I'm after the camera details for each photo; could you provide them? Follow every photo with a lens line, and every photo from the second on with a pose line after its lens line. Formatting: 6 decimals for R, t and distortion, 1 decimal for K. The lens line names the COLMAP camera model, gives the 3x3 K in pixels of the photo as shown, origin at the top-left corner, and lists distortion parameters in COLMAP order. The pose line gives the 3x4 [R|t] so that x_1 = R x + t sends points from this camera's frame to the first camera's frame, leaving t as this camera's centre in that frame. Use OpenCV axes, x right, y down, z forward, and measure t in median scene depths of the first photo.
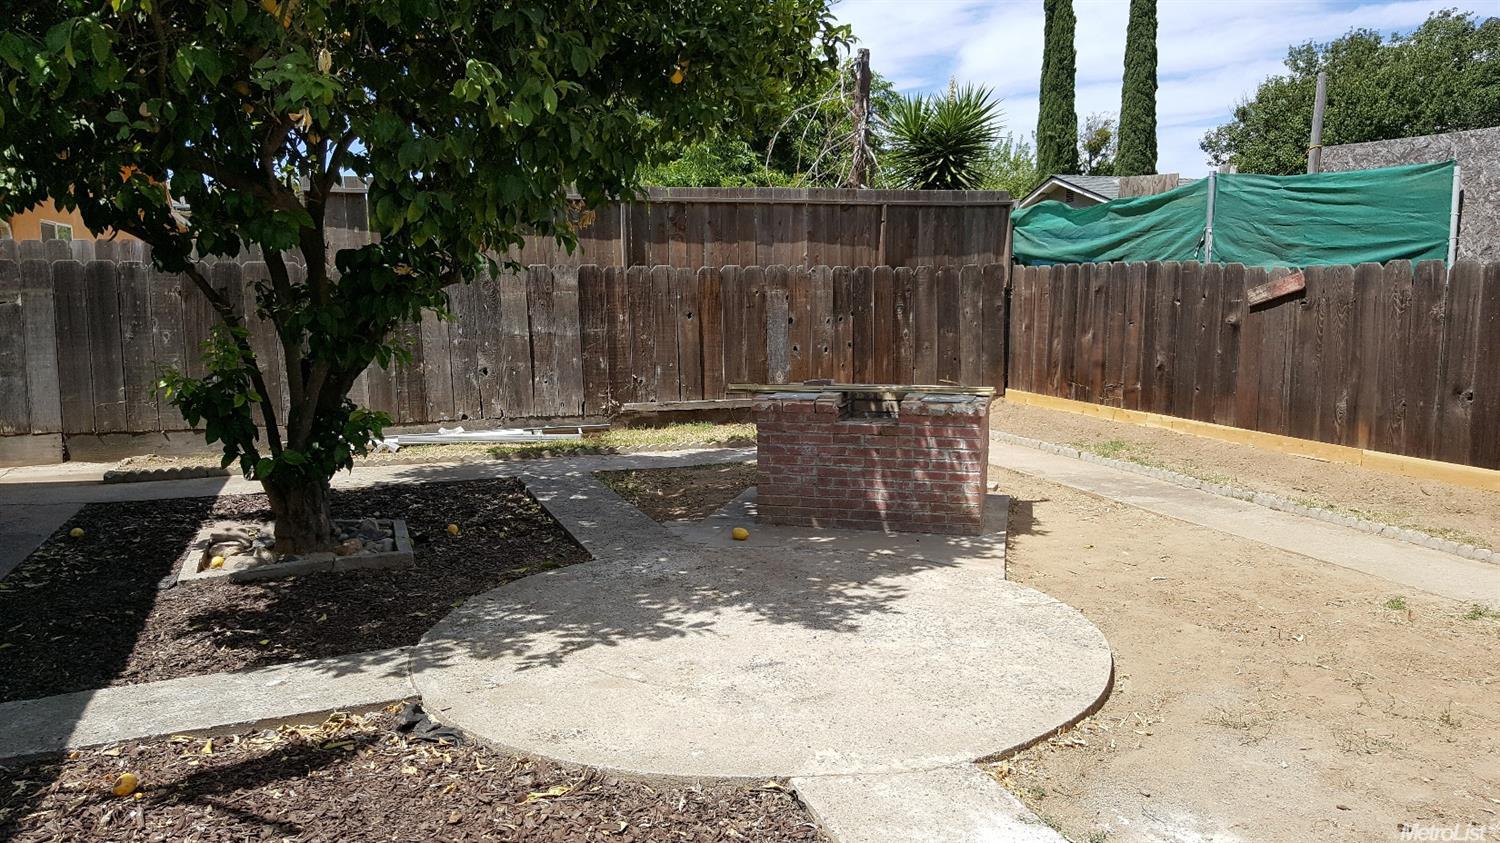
lens RADIAL K [[1114.4, 0, 748.8], [0, 1114.4, 423.2], [0, 0, 1]] dist [-0.003799, -0.001885]
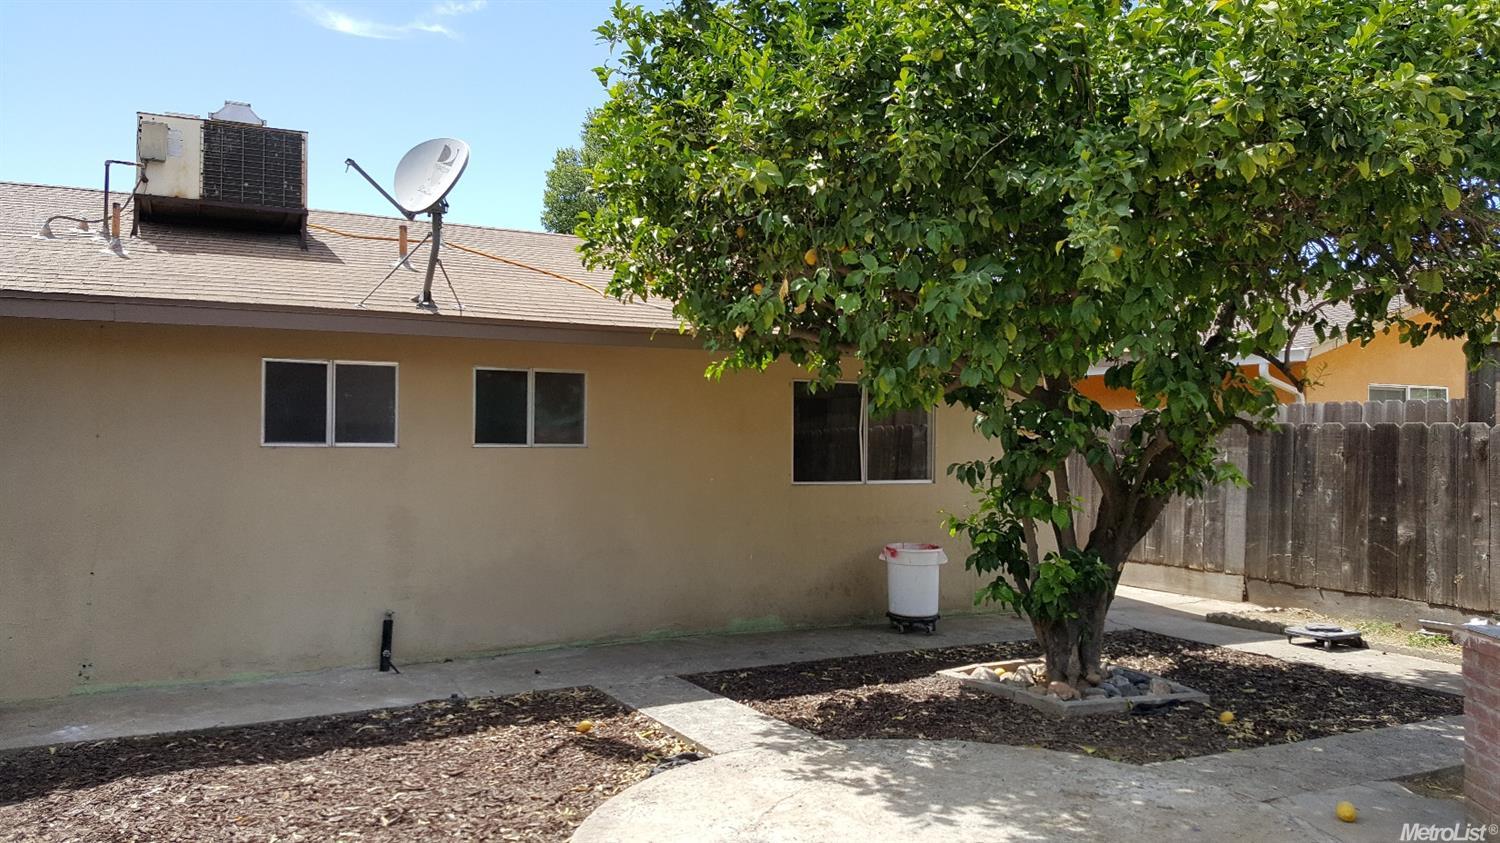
lens RADIAL K [[1114.4, 0, 747.8], [0, 1114.4, 424.0], [0, 0, 1]] dist [-0.003799, -0.001885]
pose [[0.099820, -0.006180, -0.994986, 0.735592], [-0.134191, 0.990761, -0.019616, -0.087160], [0.985915, 0.135477, 0.098068, 0.615223]]
